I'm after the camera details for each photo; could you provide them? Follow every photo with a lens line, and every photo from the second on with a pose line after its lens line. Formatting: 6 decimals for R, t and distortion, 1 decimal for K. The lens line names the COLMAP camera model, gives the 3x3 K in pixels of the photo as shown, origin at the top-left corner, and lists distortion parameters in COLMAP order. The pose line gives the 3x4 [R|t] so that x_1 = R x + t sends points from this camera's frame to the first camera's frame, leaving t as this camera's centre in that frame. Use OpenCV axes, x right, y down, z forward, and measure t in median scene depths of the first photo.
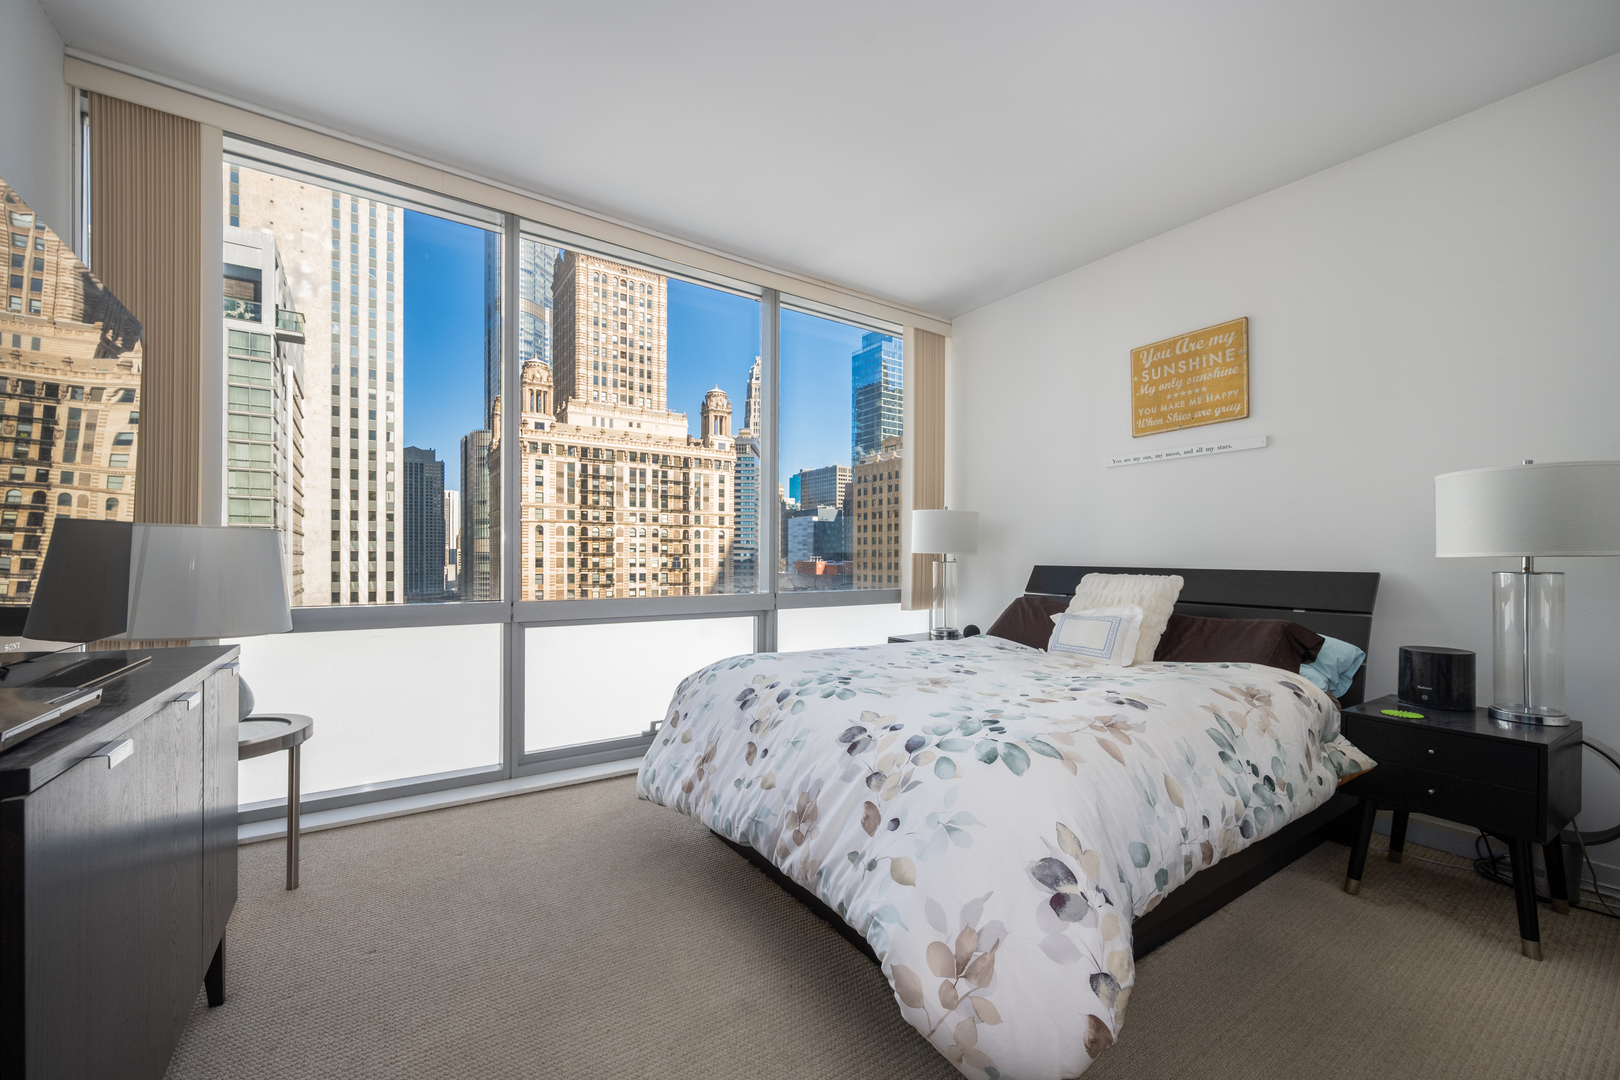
lens RADIAL K [[641.0, 0, 814.4], [0, 641.0, 557.7], [0, 0, 1]] dist [-0.002468, -0.000401]
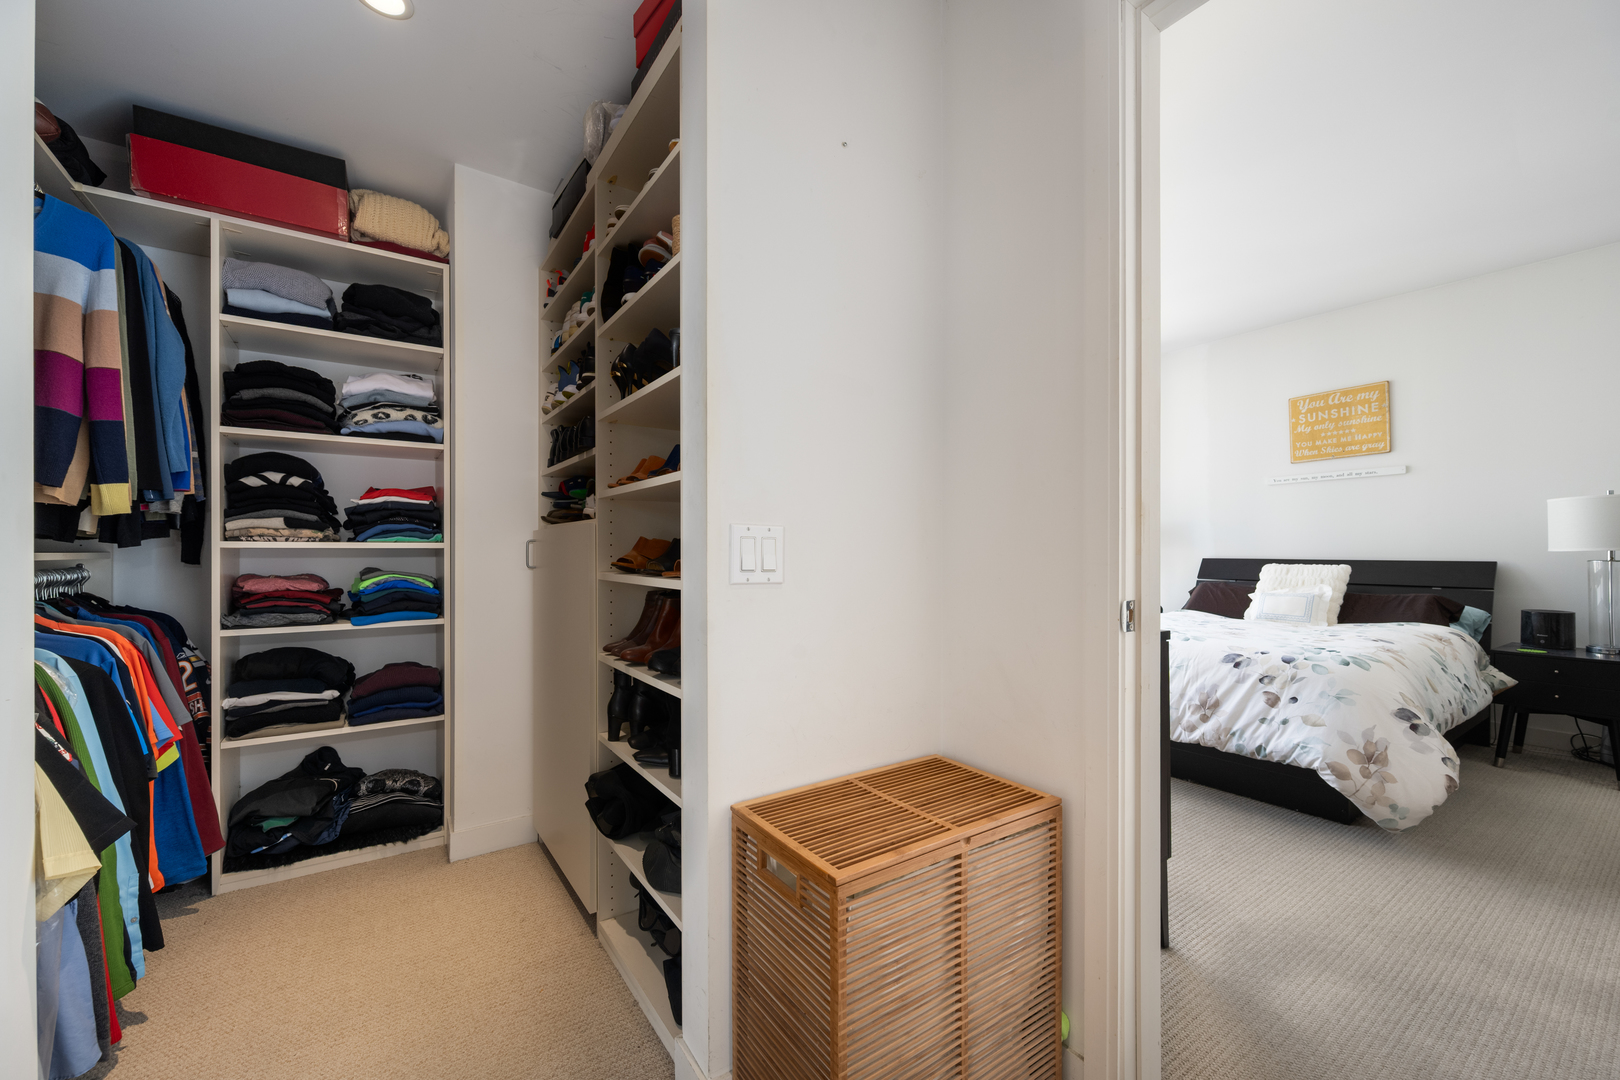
lens RADIAL K [[634.1, 0, 812.0], [0, 634.1, 548.2], [0, 0, 1]] dist [-0.003447, -0.000282]
pose [[0.999977, -0.006030, 0.003226, -0.736528], [0.006048, 0.999967, -0.005468, -0.009468], [-0.003193, 0.005487, 0.999980, -0.472885]]
